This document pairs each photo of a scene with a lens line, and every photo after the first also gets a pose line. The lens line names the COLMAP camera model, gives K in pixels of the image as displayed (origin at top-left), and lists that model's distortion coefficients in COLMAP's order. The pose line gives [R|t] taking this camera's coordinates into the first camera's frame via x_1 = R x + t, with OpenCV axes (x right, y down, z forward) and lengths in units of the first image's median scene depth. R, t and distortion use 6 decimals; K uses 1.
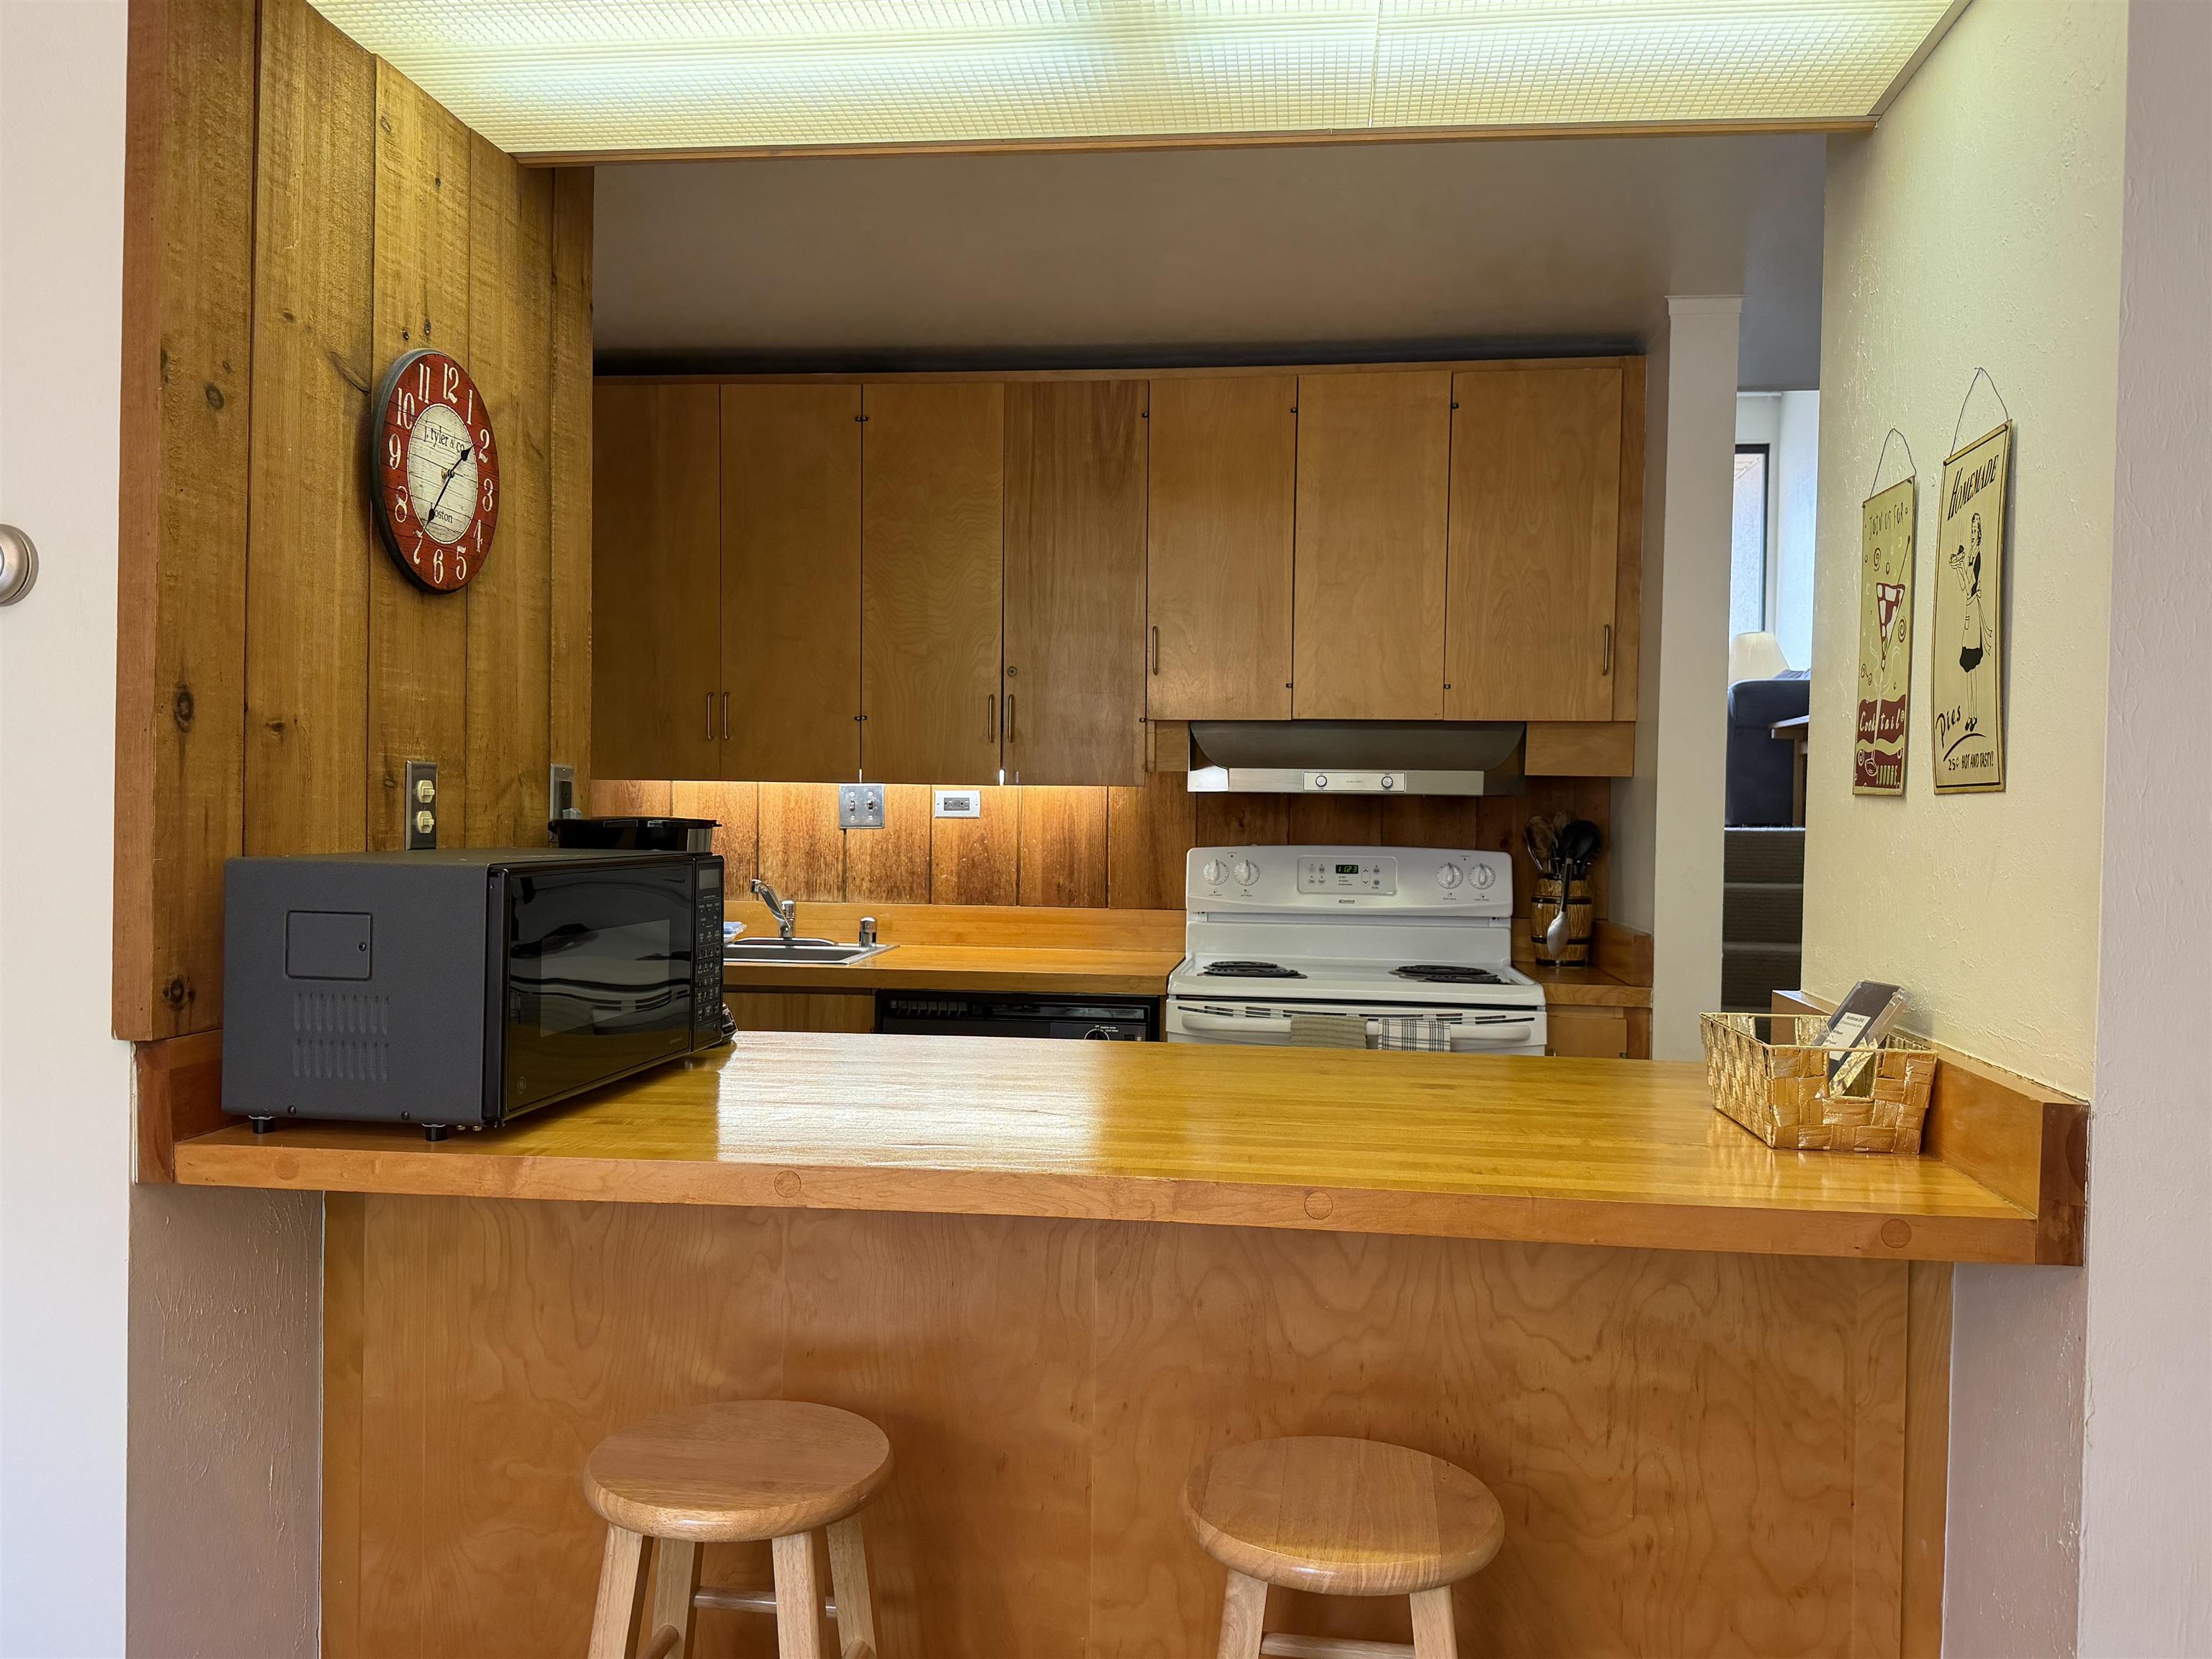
lens RADIAL K [[1710.8, 0, 1106.0], [0, 1710.8, 829.5], [0, 0, 1]] dist [0.086942, -0.000450]
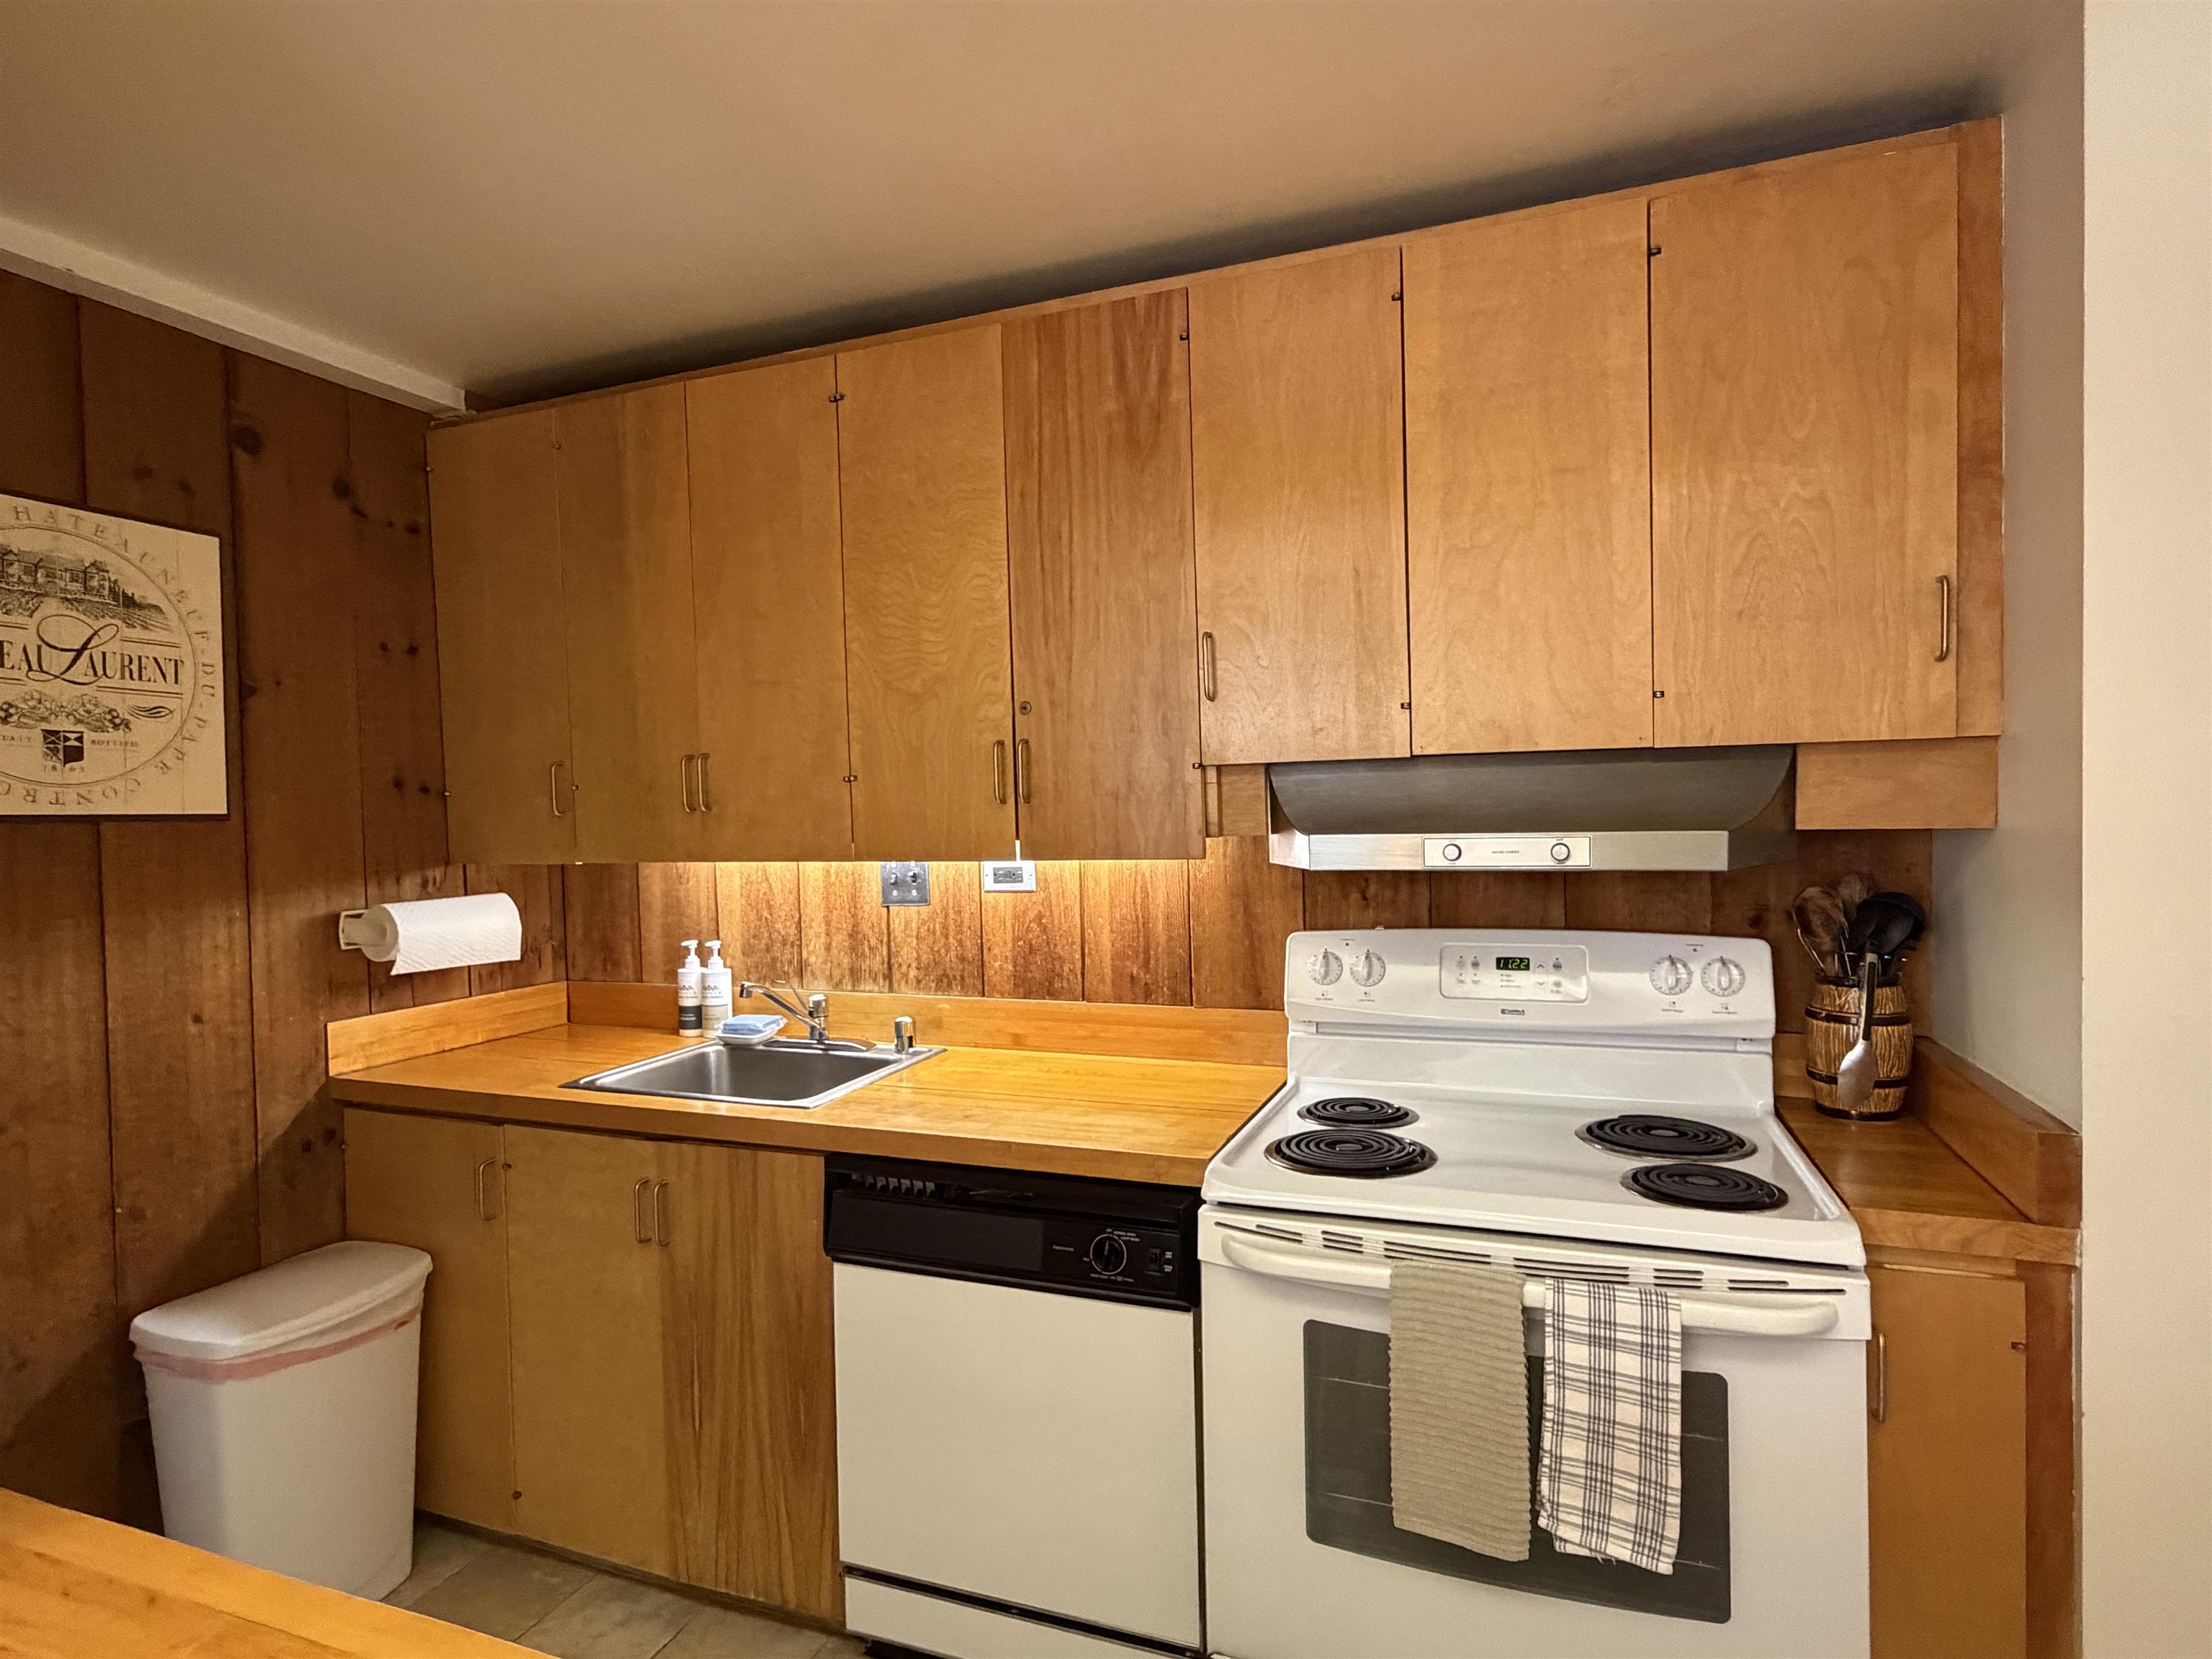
lens RADIAL K [[1179.2, 0, 1106.0], [0, 1179.2, 829.5], [0, 0, 1]] dist [-0.003396, -0.002166]
pose [[0.969007, -0.030476, -0.245144, 0.102980], [0.033220, 0.999423, 0.007066, -0.042068], [0.244788, -0.014991, 0.969461, 0.511935]]
